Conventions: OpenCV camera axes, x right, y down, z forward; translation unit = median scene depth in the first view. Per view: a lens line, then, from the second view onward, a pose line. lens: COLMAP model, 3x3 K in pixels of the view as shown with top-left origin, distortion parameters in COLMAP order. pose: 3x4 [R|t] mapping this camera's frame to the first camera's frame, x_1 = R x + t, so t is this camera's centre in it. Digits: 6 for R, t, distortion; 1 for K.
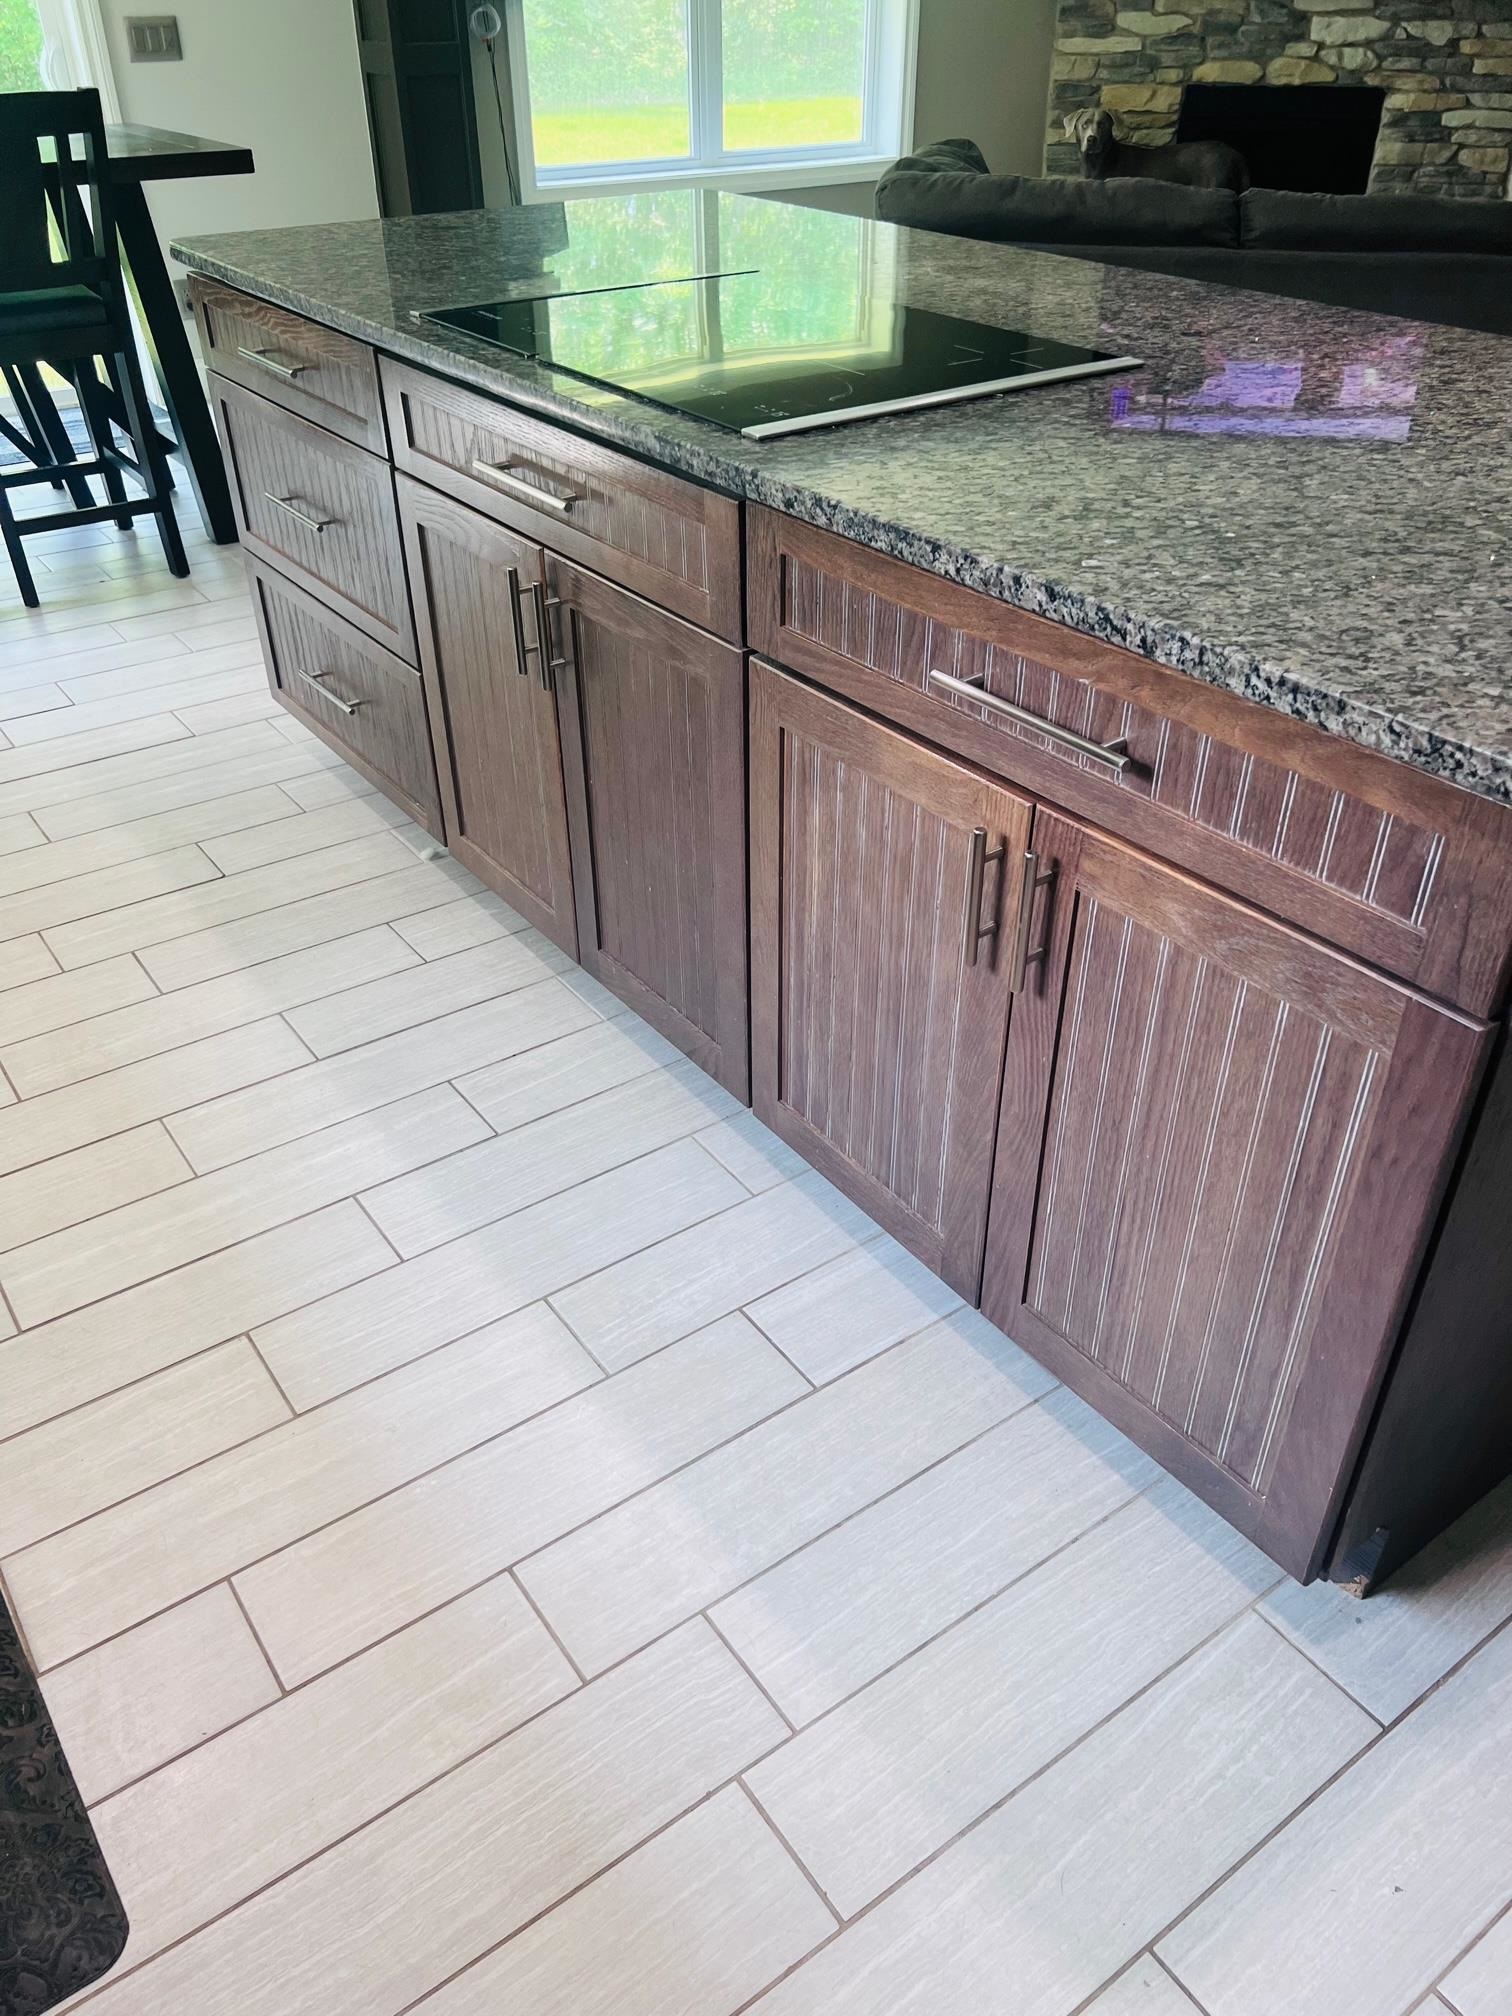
lens RADIAL K [[1527.0, 0, 768.4], [0, 1527.0, 1008.8], [0, 0, 1]] dist [0.054847, -0.061310]
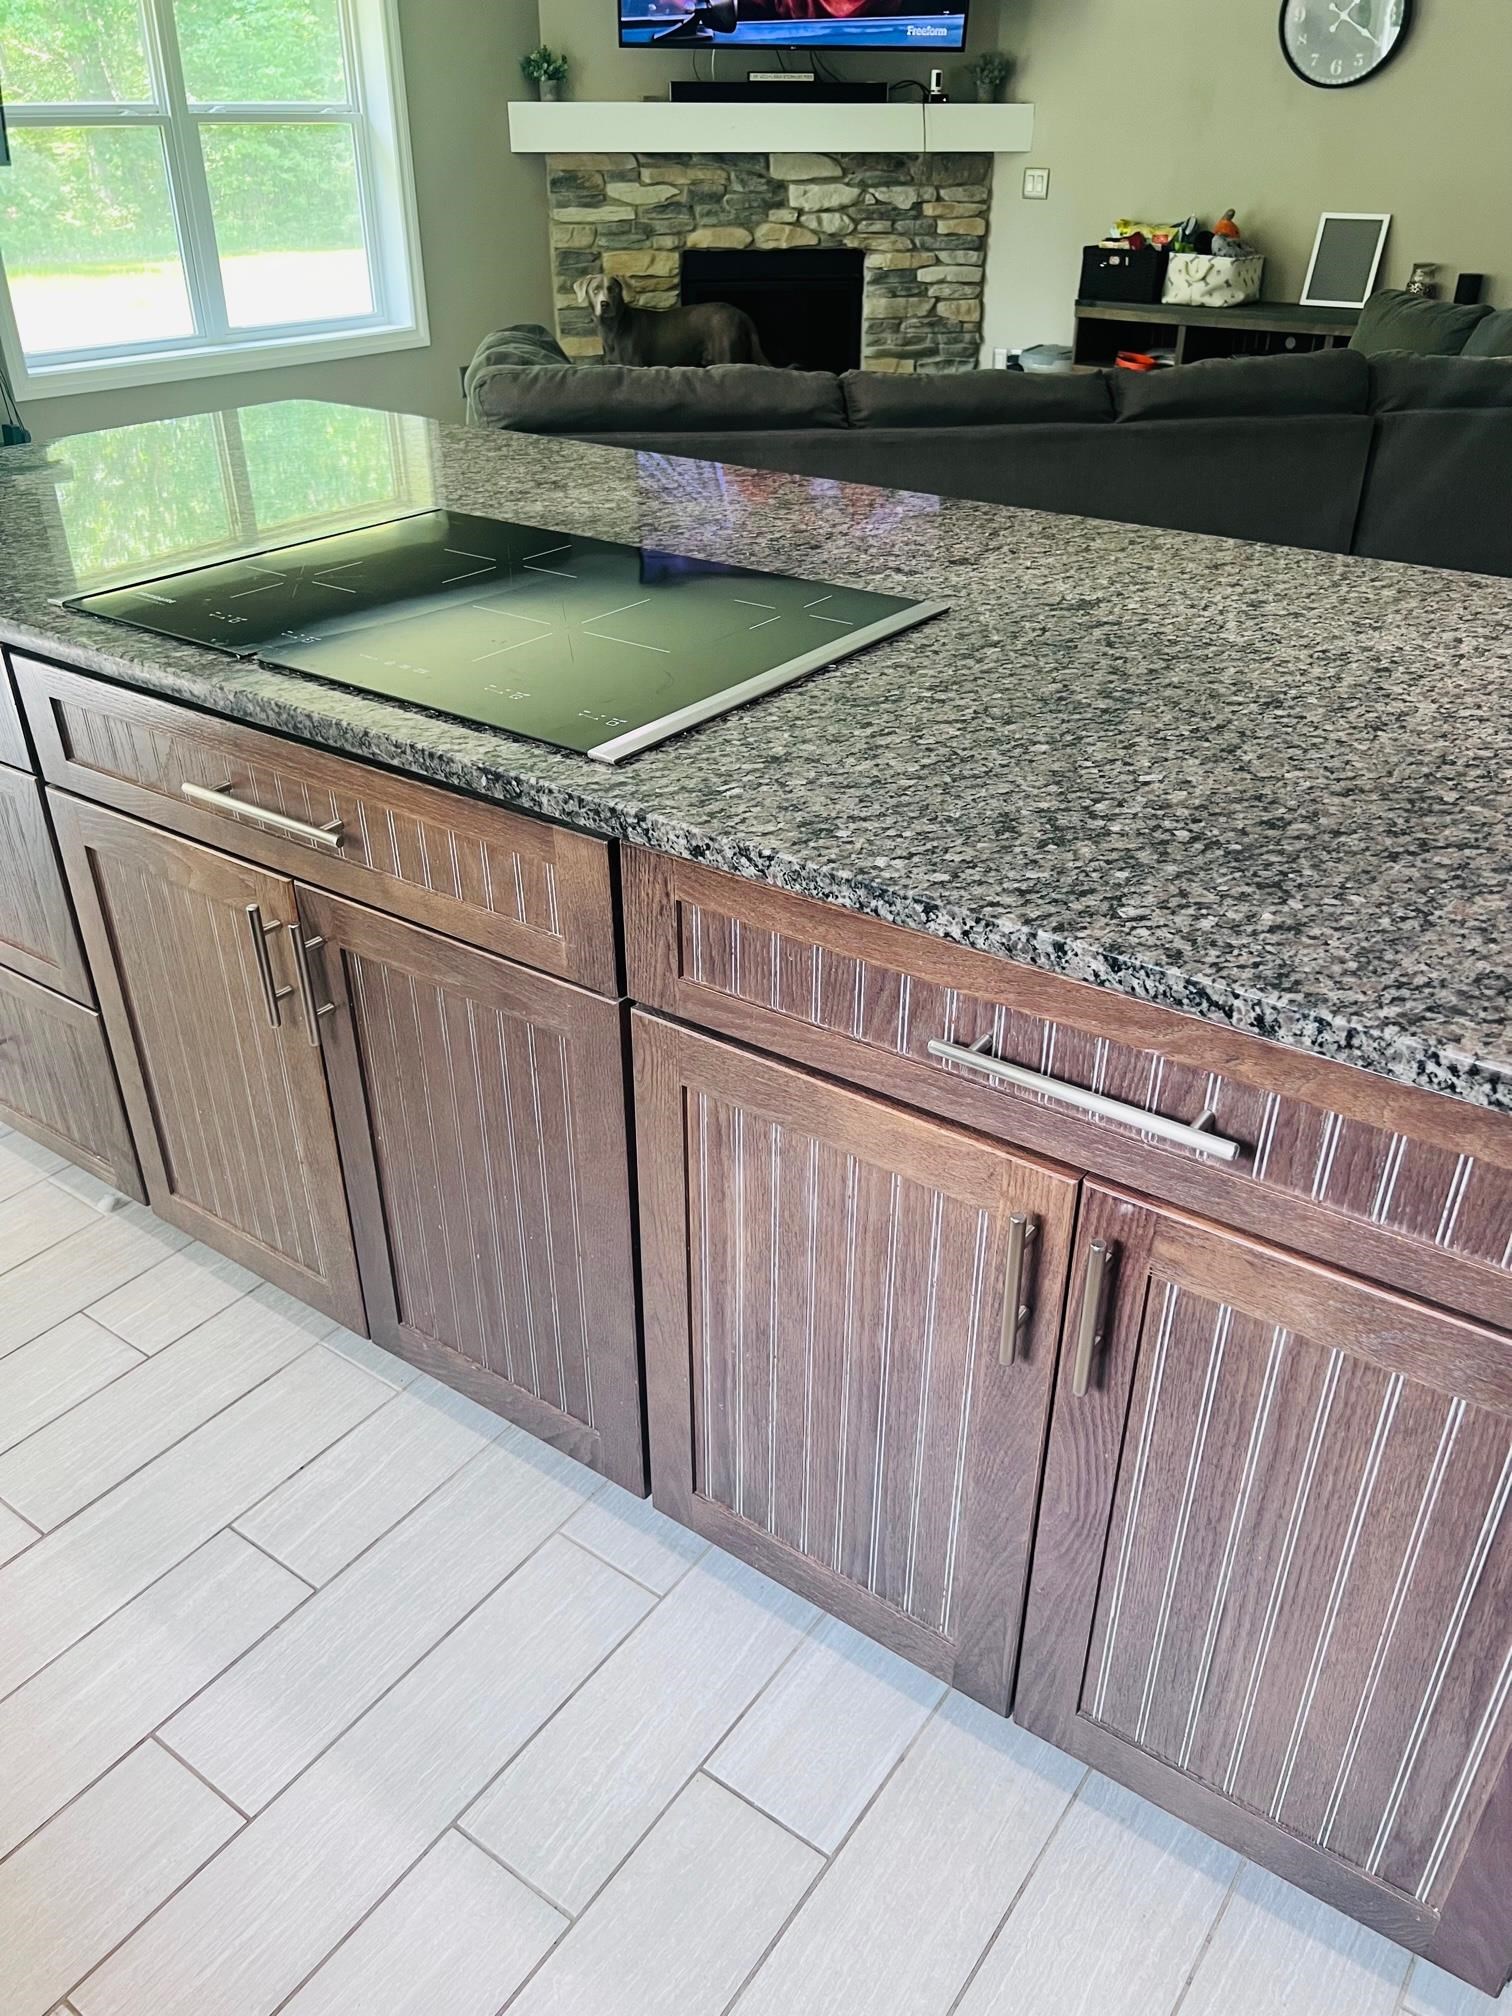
lens RADIAL K [[1527.0, 0, 772.3], [0, 1527.0, 1006.8], [0, 0, 1]] dist [0.054847, -0.061310]
pose [[0.949064, -0.156904, 0.273236, -0.153089], [0.176777, 0.983003, -0.049538, -0.165044], [-0.260819, 0.095317, 0.960671, 0.175479]]
